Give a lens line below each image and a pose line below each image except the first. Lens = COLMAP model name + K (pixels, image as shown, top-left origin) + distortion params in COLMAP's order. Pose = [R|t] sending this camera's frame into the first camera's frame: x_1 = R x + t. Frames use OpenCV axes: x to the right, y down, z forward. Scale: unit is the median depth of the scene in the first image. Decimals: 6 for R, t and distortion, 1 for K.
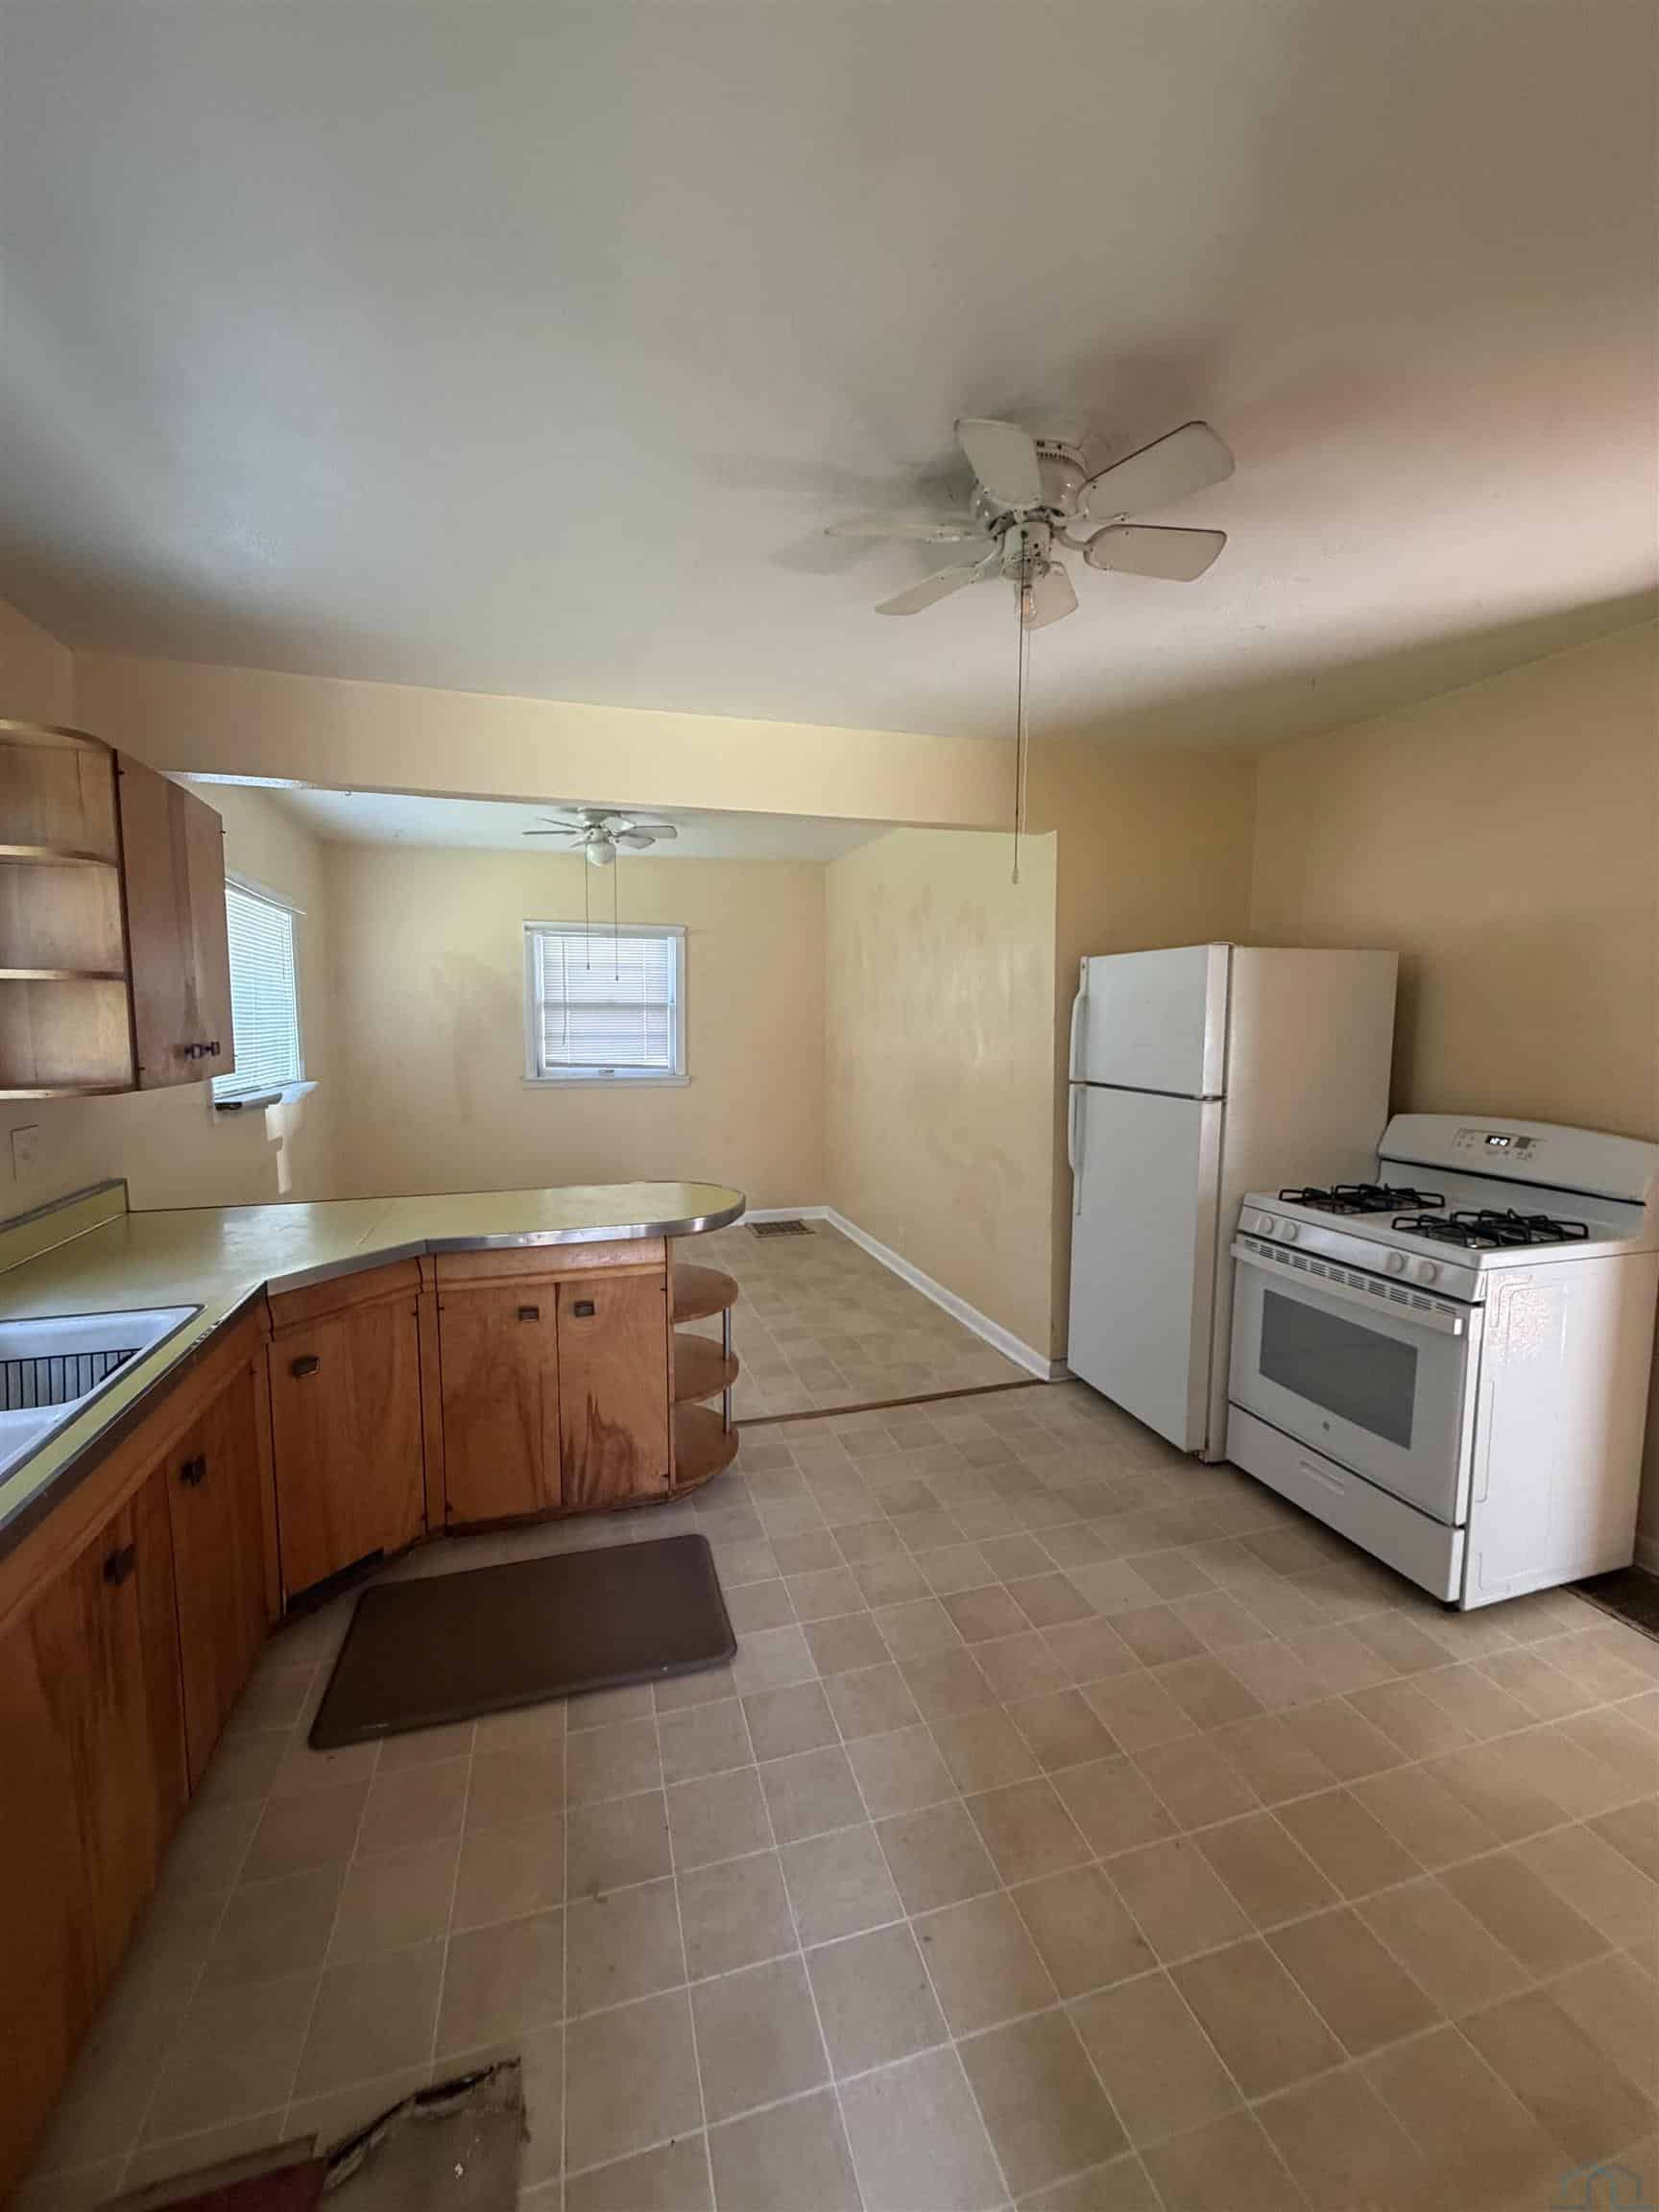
lens RADIAL K [[879.2, 0, 828.6], [0, 879.2, 1096.3], [0, 0, 1]] dist [-0.000506, 0.000113]
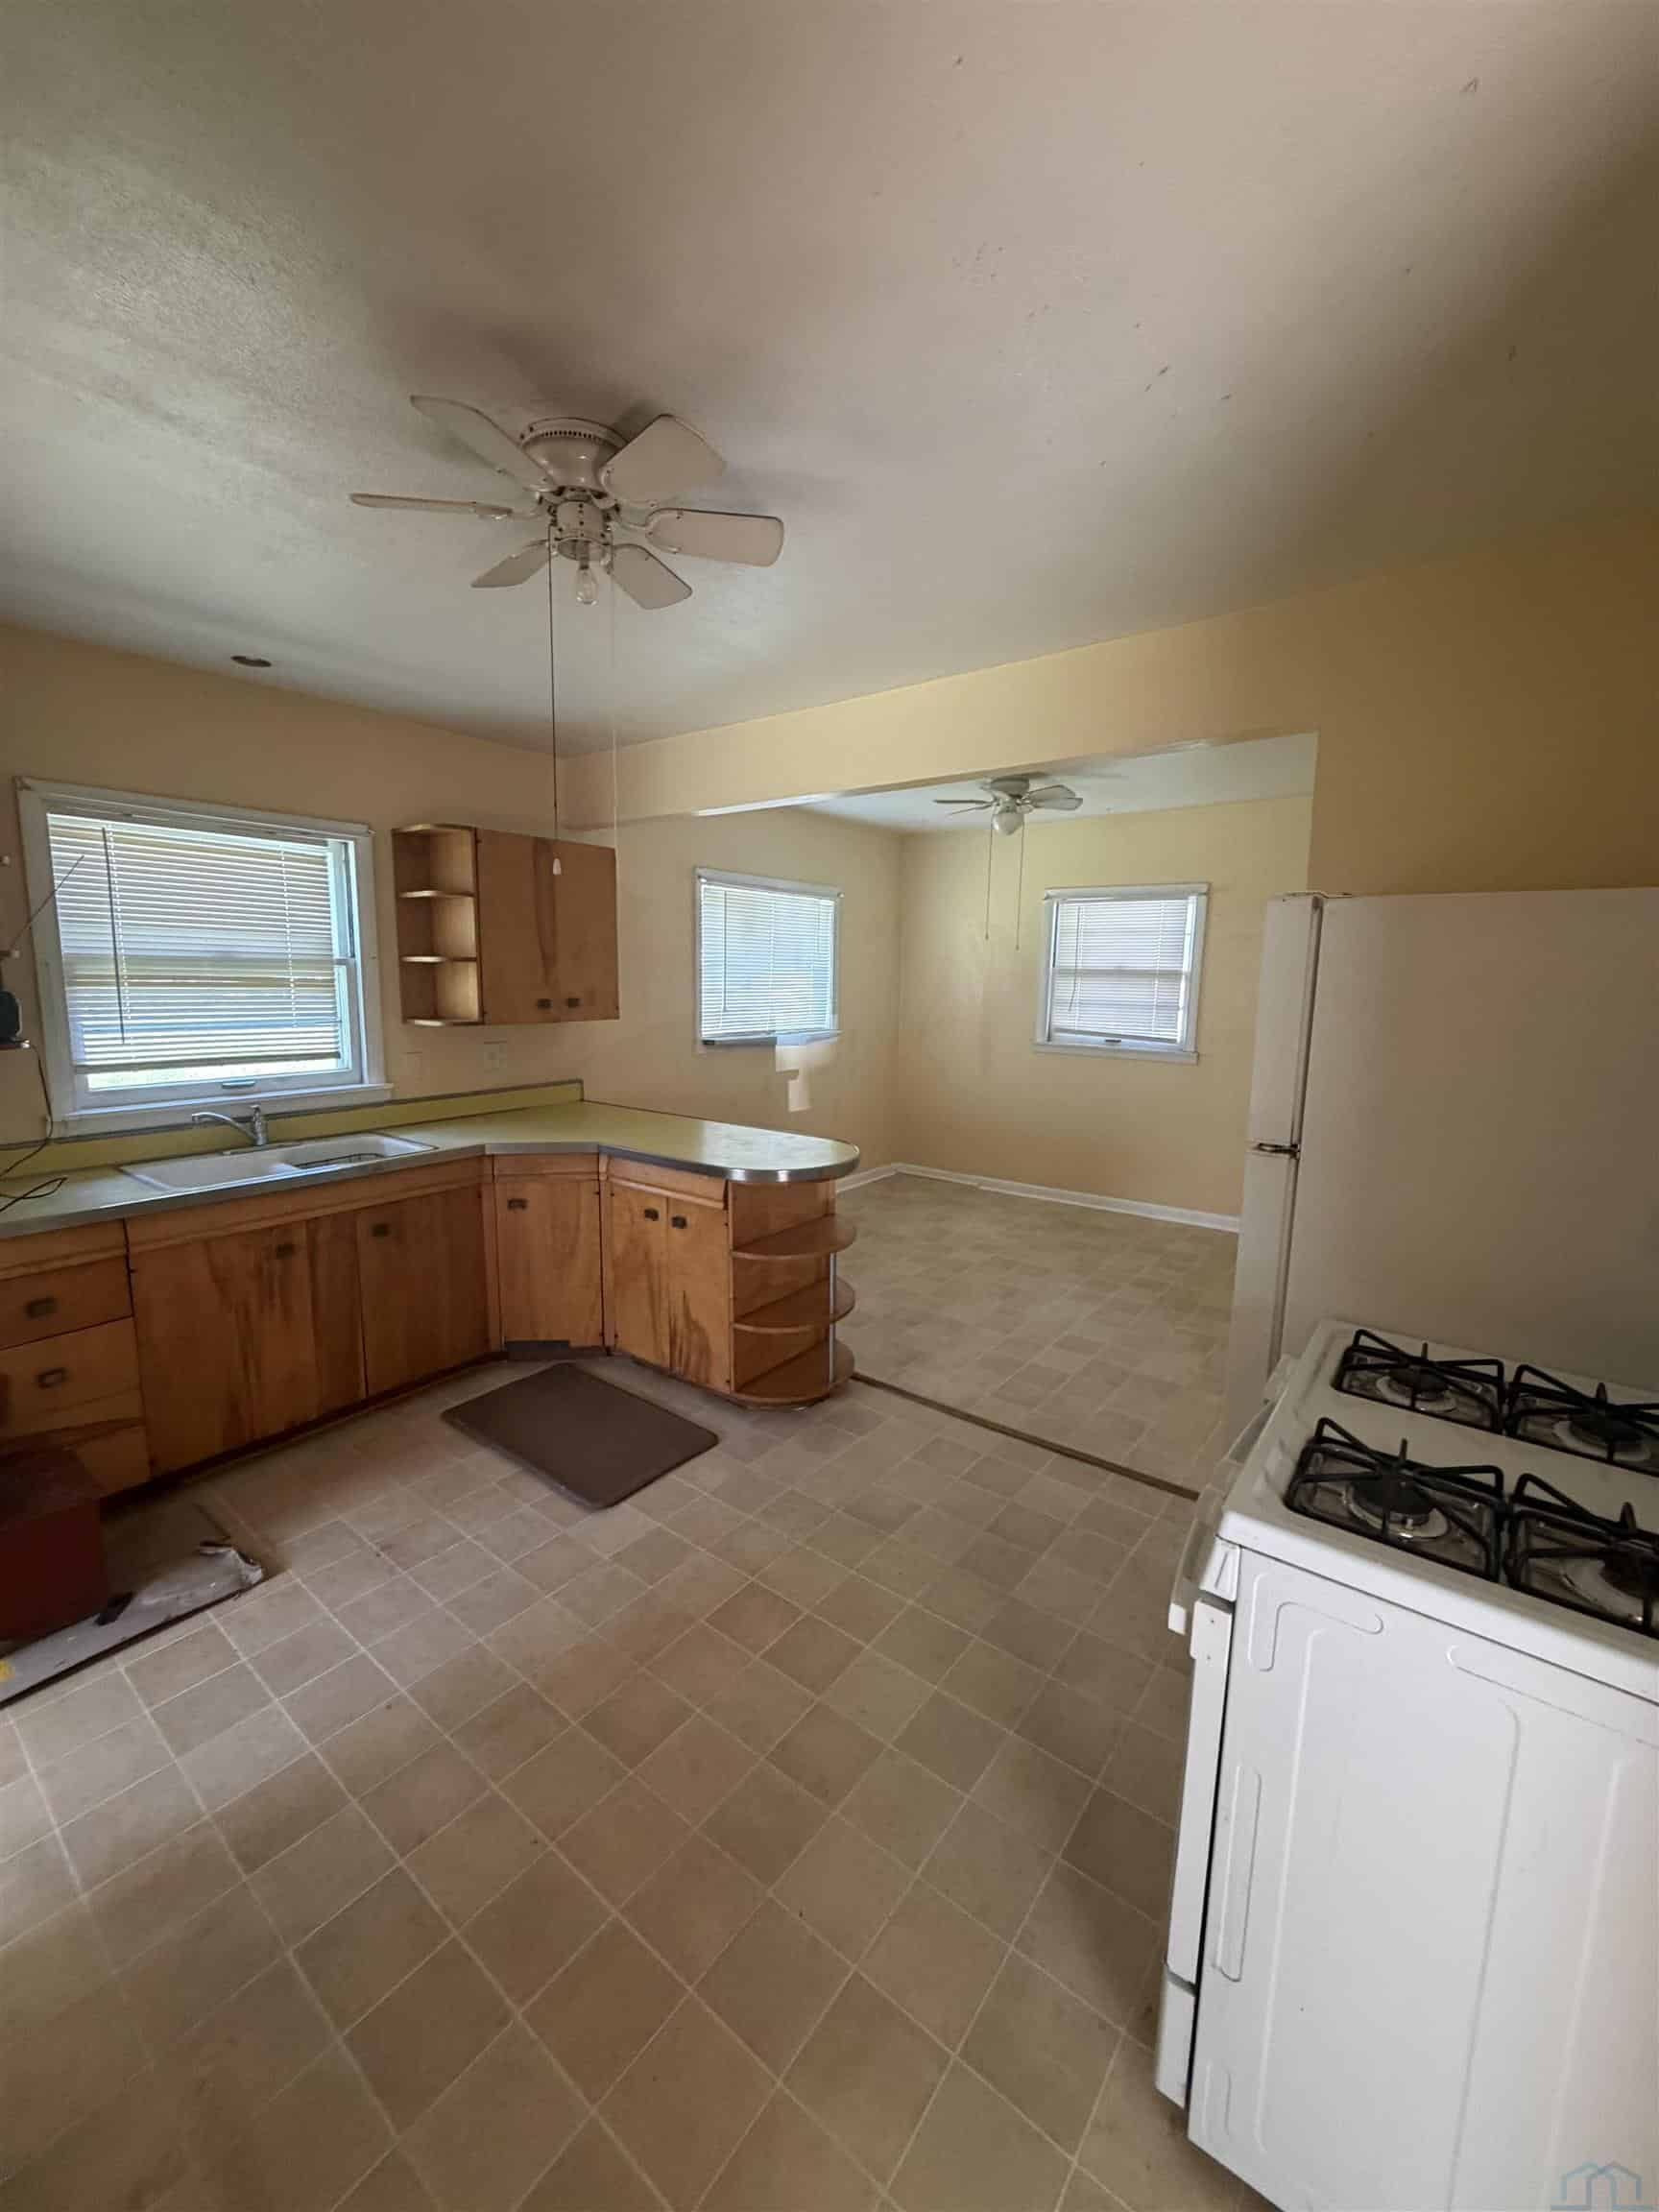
lens RADIAL K [[879.2, 0, 828.6], [0, 879.2, 1096.3], [0, 0, 1]] dist [-0.000506, 0.000113]
pose [[0.582253, 0.125349, -0.803286, 0.598727], [-0.087393, 0.991968, 0.091446, -0.050497], [0.808297, 0.016957, 0.588531, 0.310901]]
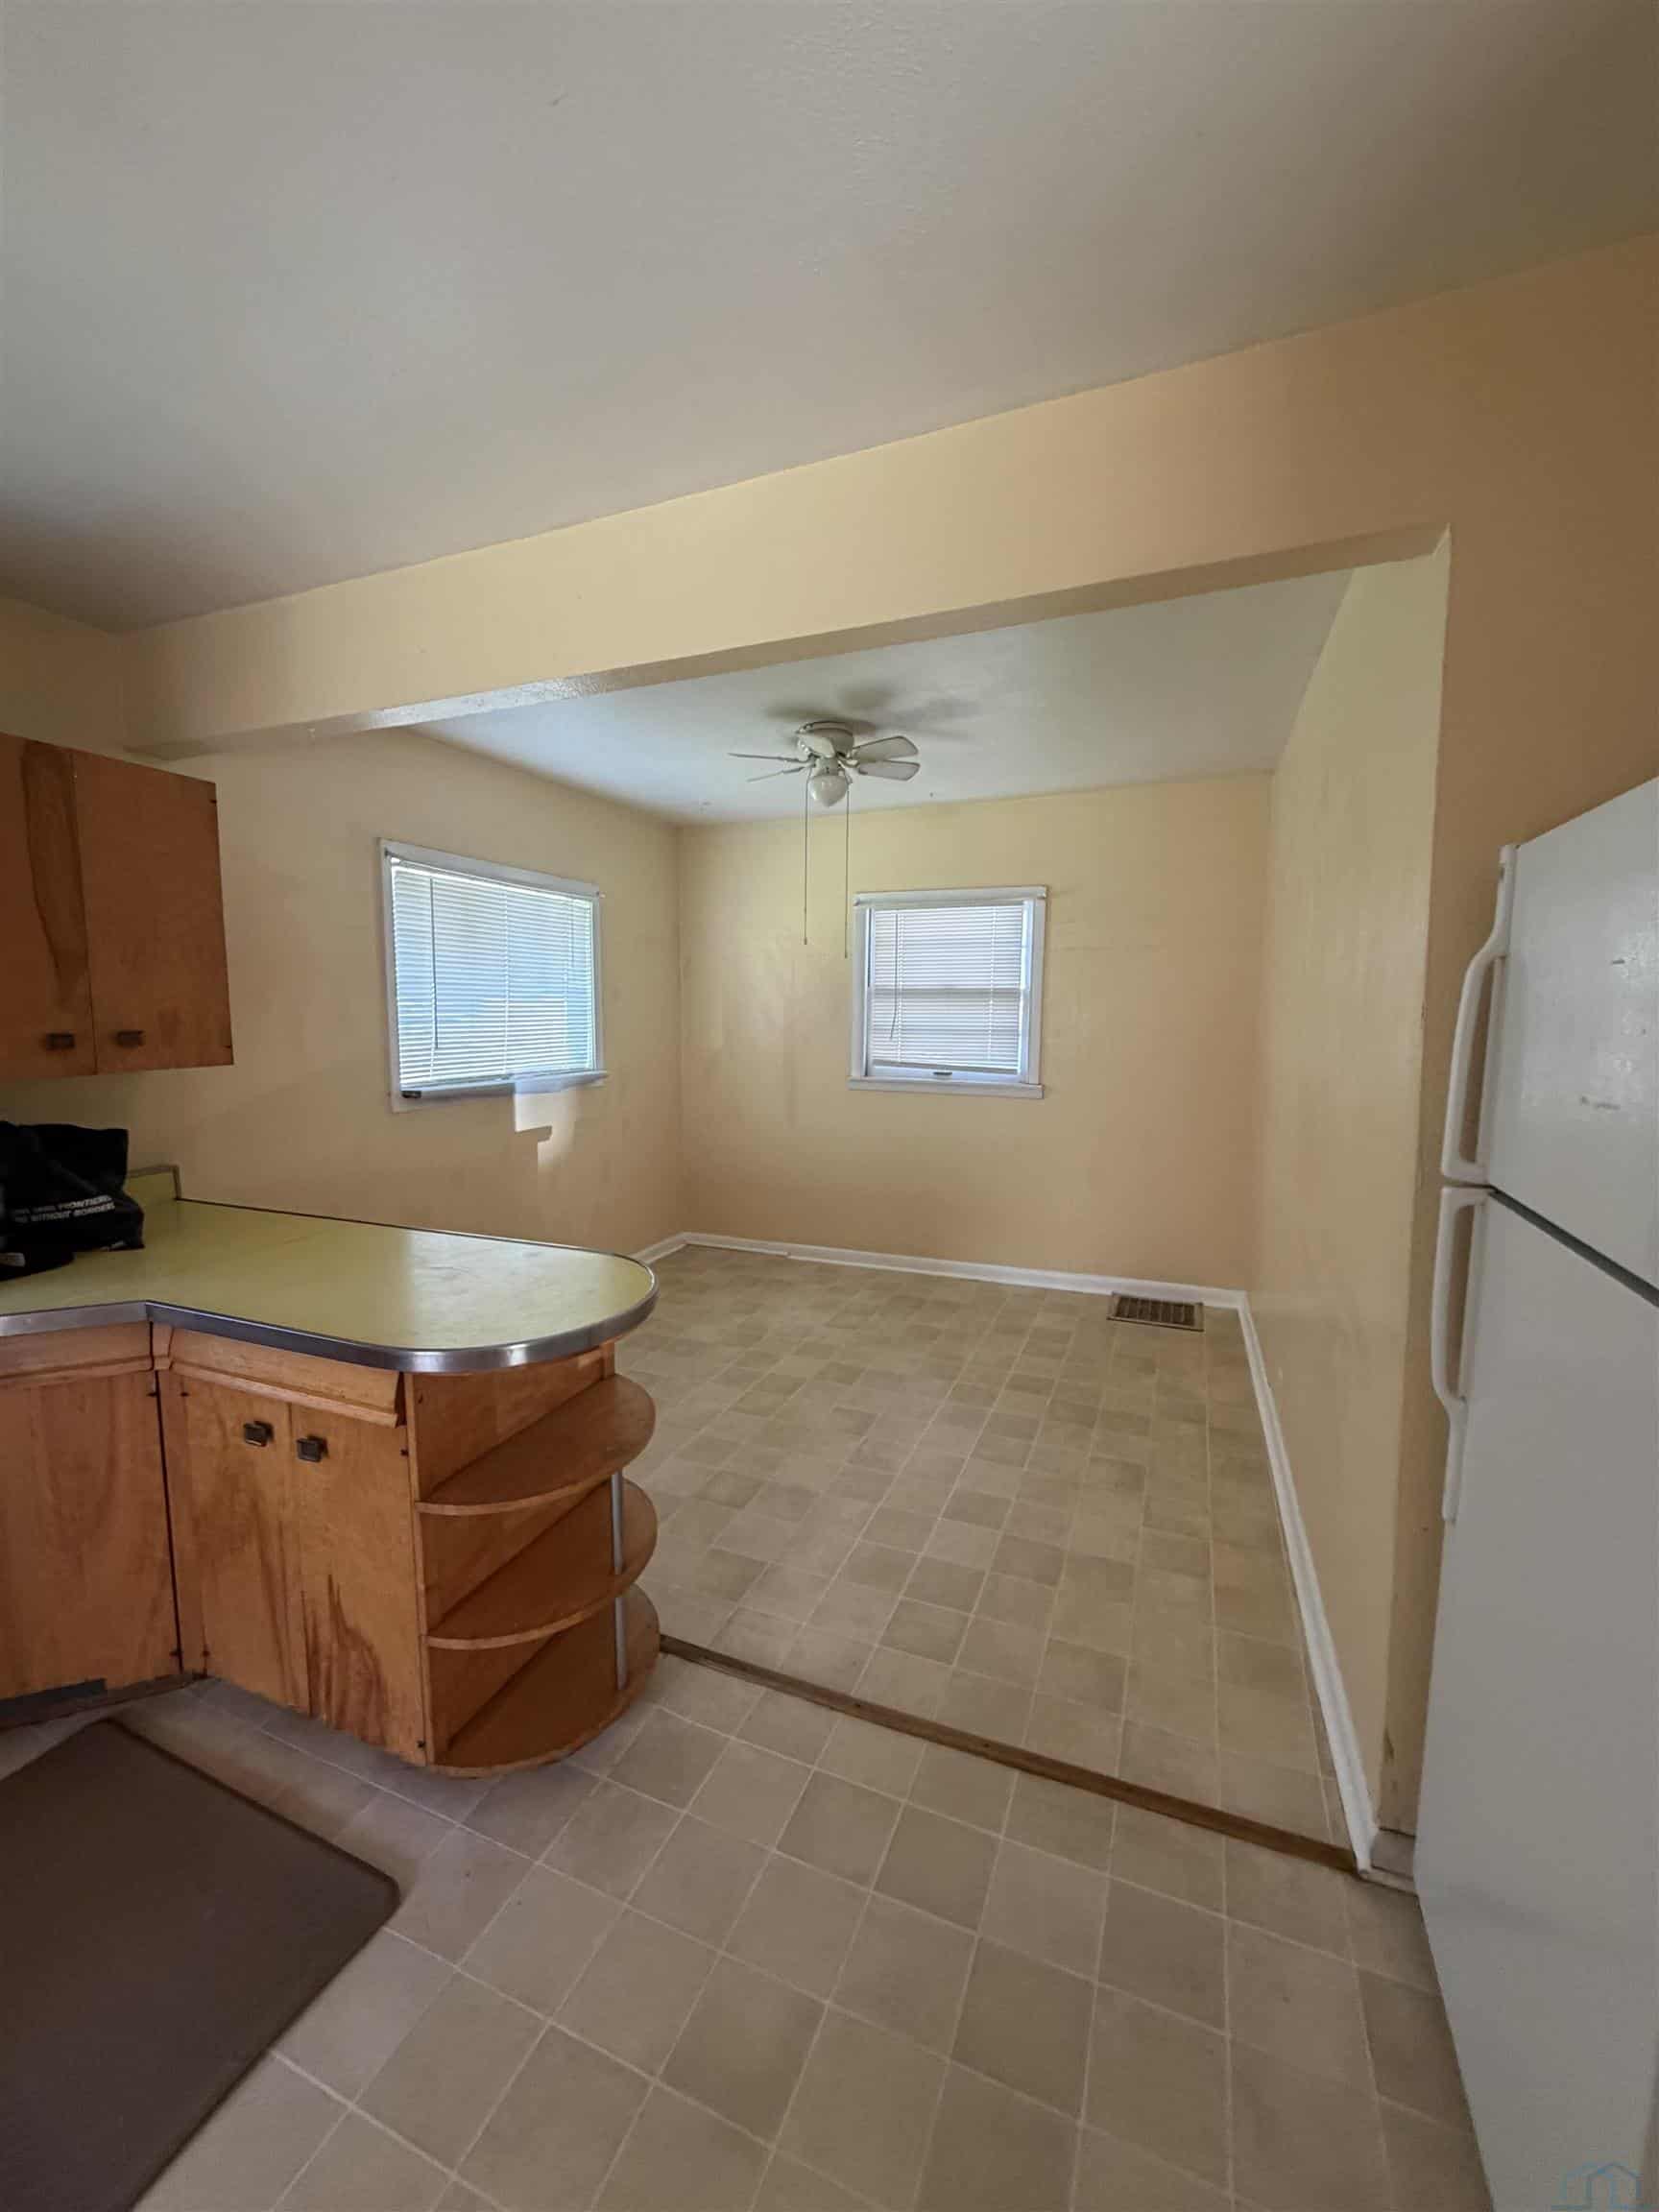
lens RADIAL K [[879.2, 0, 828.6], [0, 879.2, 1096.3], [0, 0, 1]] dist [-0.000506, 0.000113]
pose [[0.775436, 0.067753, -0.627781, 0.301083], [-0.060856, 0.997617, 0.032497, -0.047708], [0.628487, 0.013005, 0.777711, 0.523937]]
